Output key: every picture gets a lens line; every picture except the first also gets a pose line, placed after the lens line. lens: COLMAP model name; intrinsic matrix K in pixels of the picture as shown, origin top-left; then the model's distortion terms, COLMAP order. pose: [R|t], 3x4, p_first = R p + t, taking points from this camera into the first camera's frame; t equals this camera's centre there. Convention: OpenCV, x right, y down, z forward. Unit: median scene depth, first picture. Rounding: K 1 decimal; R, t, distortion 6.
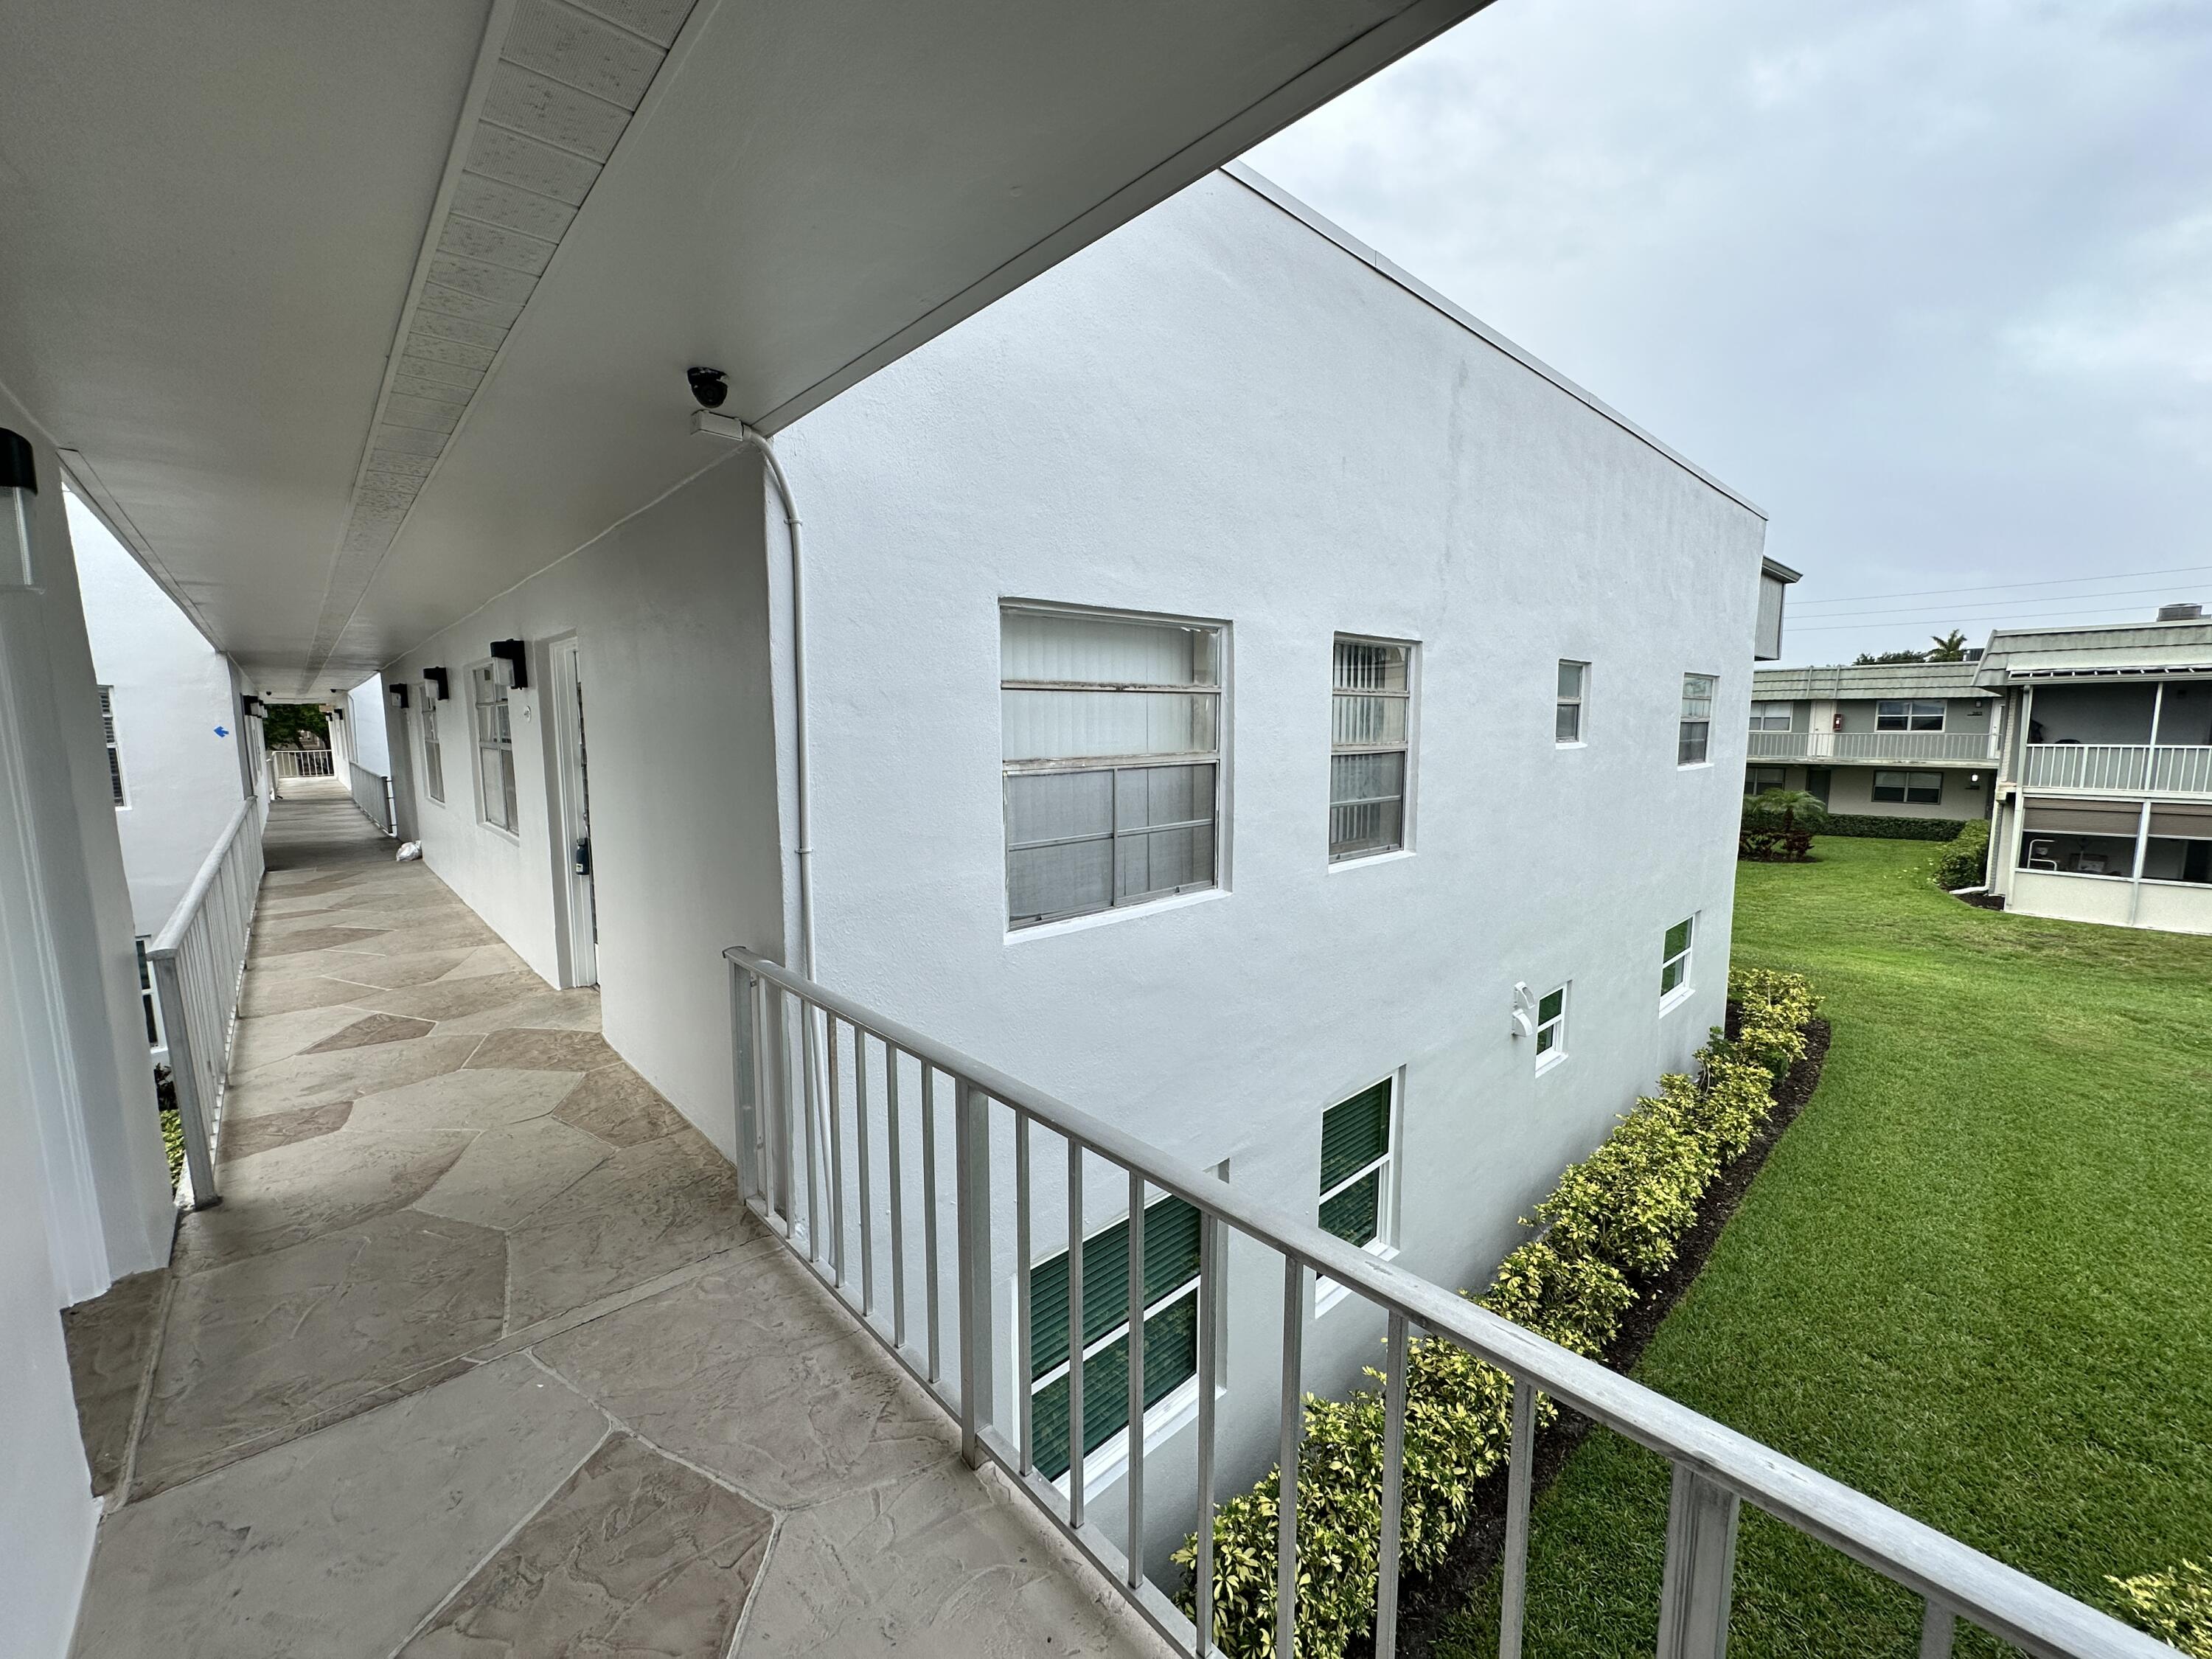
lens RADIAL K [[884.0, 0, 1104.5], [0, 884.0, 829.8], [0, 0, 1]] dist [-0.002410, 0.000669]
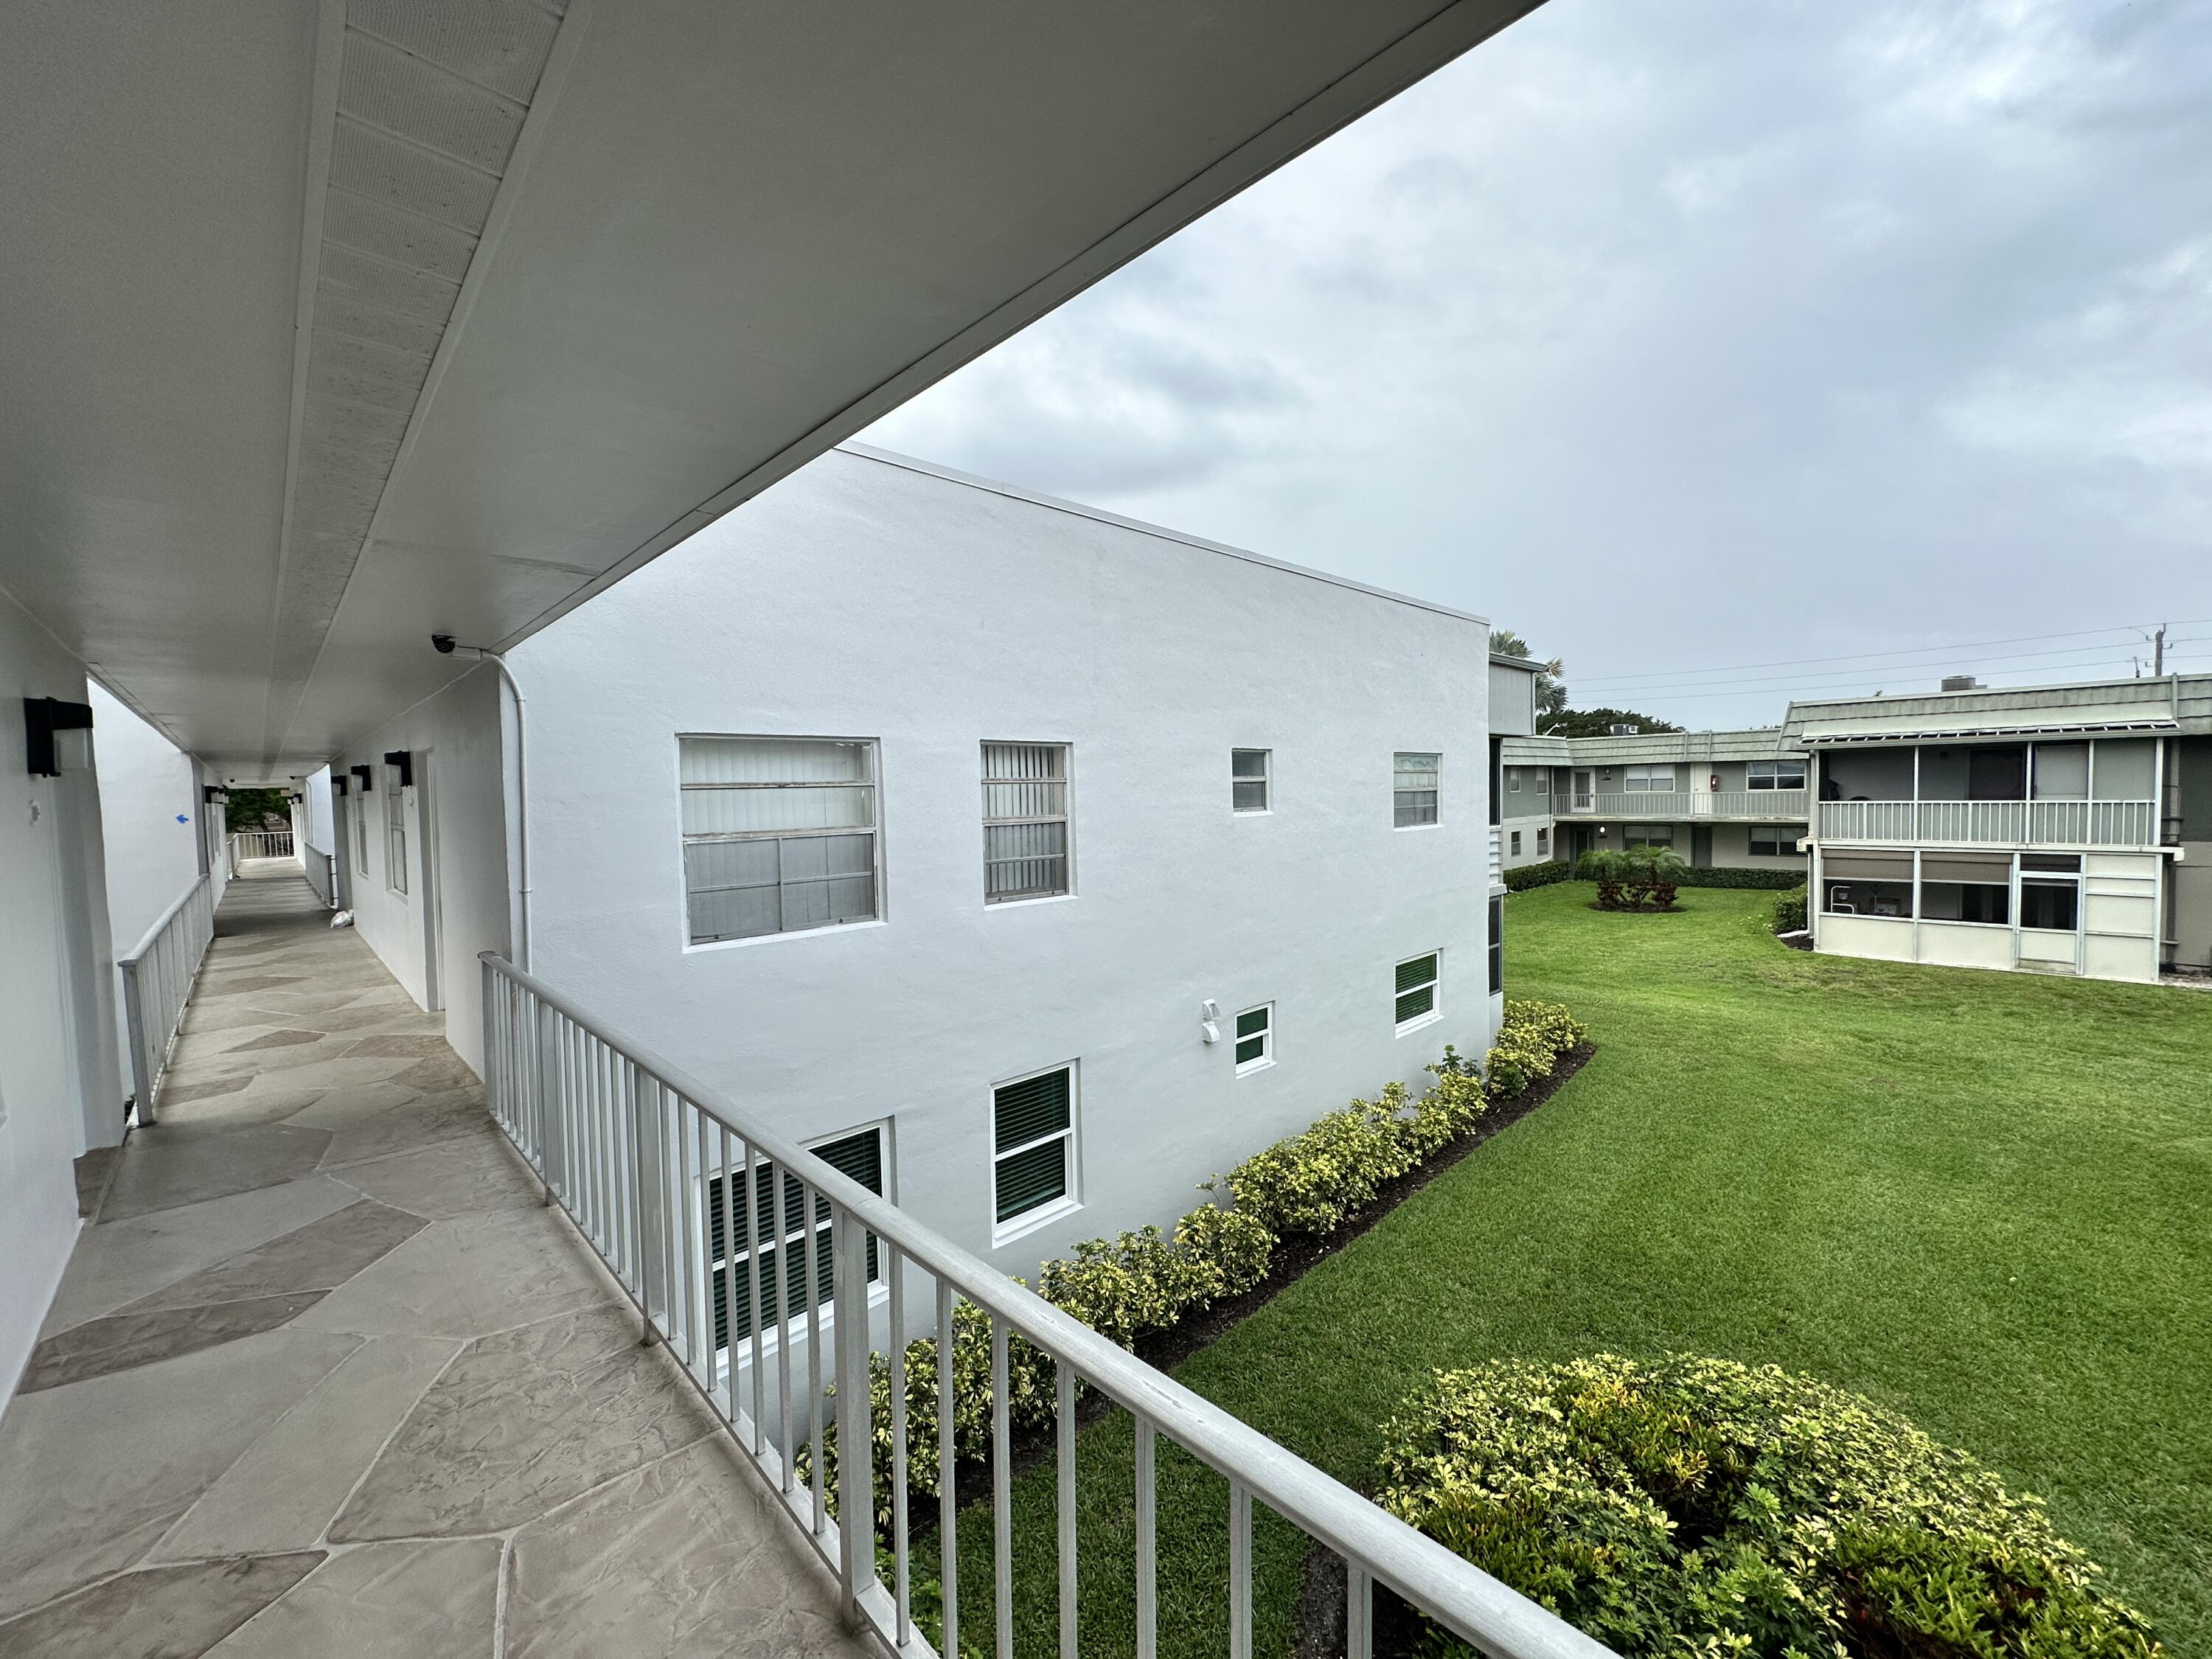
lens RADIAL K [[884.0, 0, 1104.5], [0, 884.0, 829.8], [0, 0, 1]] dist [-0.002410, 0.000669]
pose [[0.999643, -0.016591, 0.020949, 0.197884], [0.018143, 0.996928, -0.076189, 0.015070], [-0.019621, 0.076542, 0.996873, -0.190733]]
